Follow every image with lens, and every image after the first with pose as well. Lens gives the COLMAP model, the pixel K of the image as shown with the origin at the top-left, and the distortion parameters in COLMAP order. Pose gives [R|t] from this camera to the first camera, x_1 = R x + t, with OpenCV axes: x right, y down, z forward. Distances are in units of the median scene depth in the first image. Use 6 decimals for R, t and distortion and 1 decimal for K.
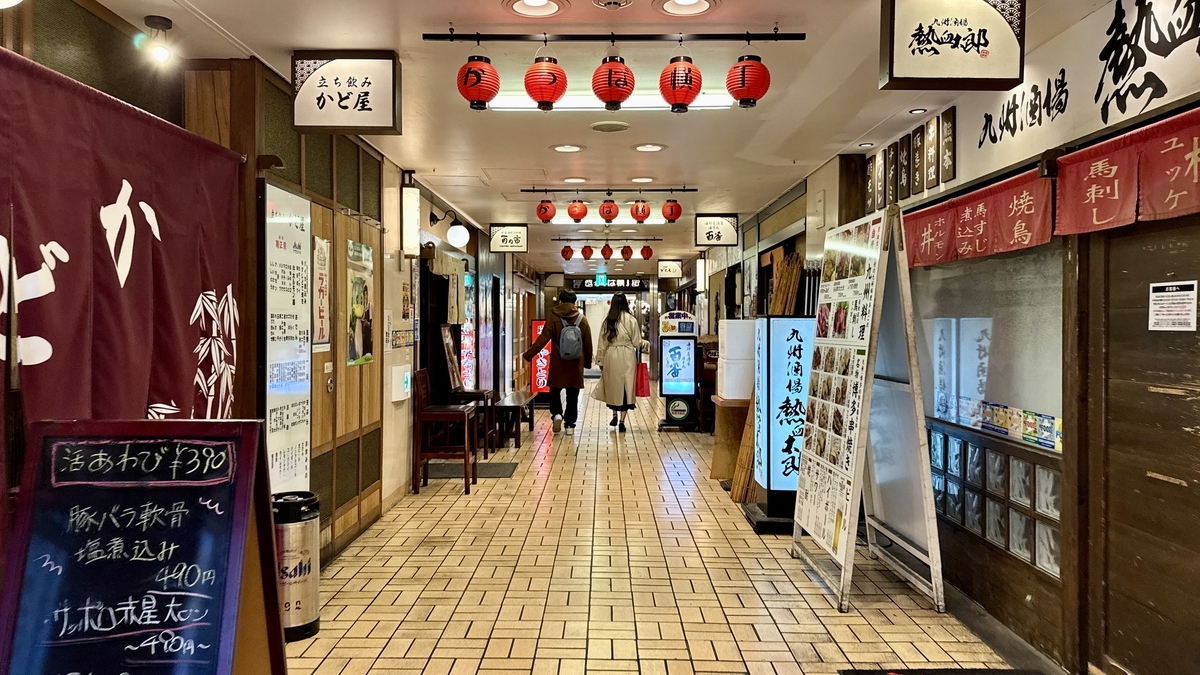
lens RADIAL K [[844.9, 0, 593.2], [0, 844.9, 329.1], [0, 0, 1]] dist [0.140235, -0.219284]
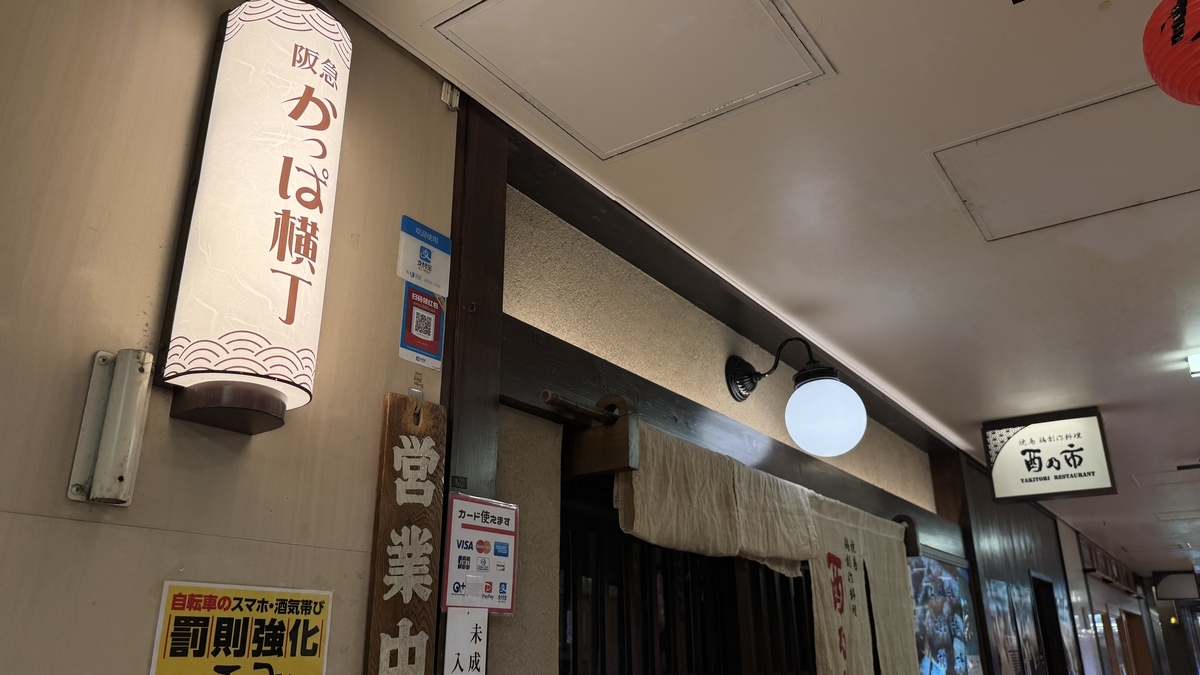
lens RADIAL K [[861.7, 0, 600.0], [0, 861.7, 337.5], [0, 0, 1]] dist [0.001146, 0.000412]
pose [[0.827634, -0.198531, -0.524984, -0.114978], [0.002880, 0.936842, -0.349741, -0.060664], [0.561261, 0.287946, 0.775934, 1.254356]]
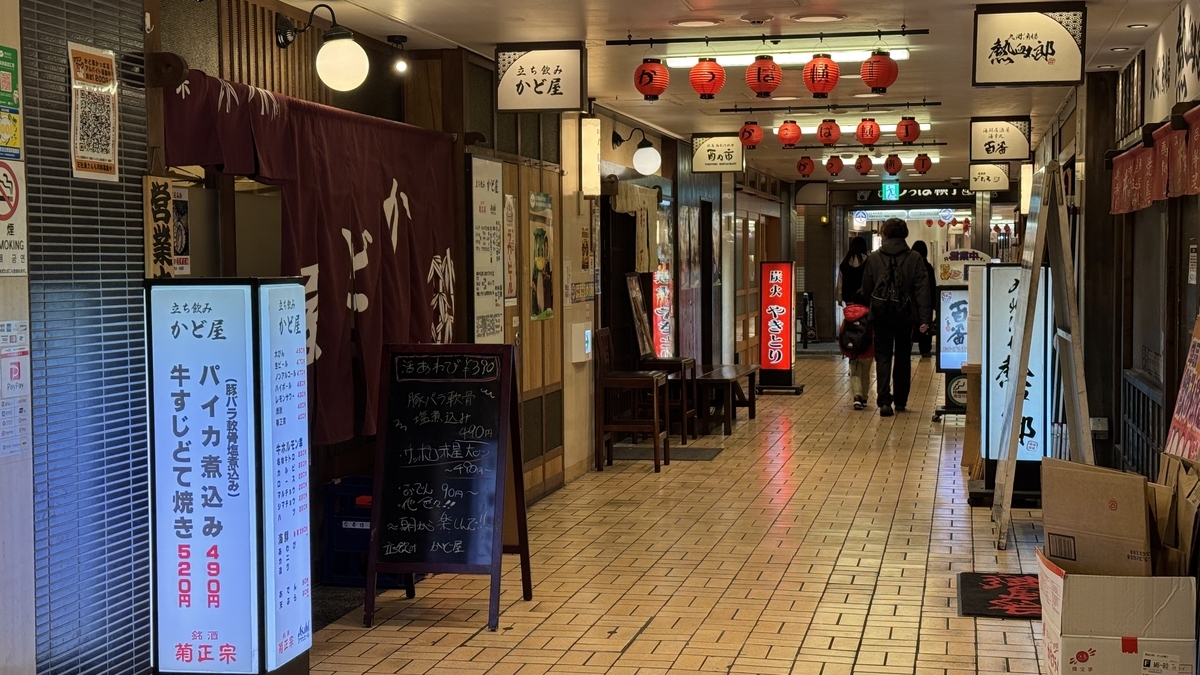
lens RADIAL K [[1694.8, 0, 600.0], [0, 1694.8, 337.5], [0, 0, 1]] dist [0.000566, -0.012401]
pose [[0.980397, -0.000192, -0.197034, 0.182742], [0.008141, 0.999185, 0.039534, -0.014668], [0.196866, -0.040363, 0.979599, -0.941590]]
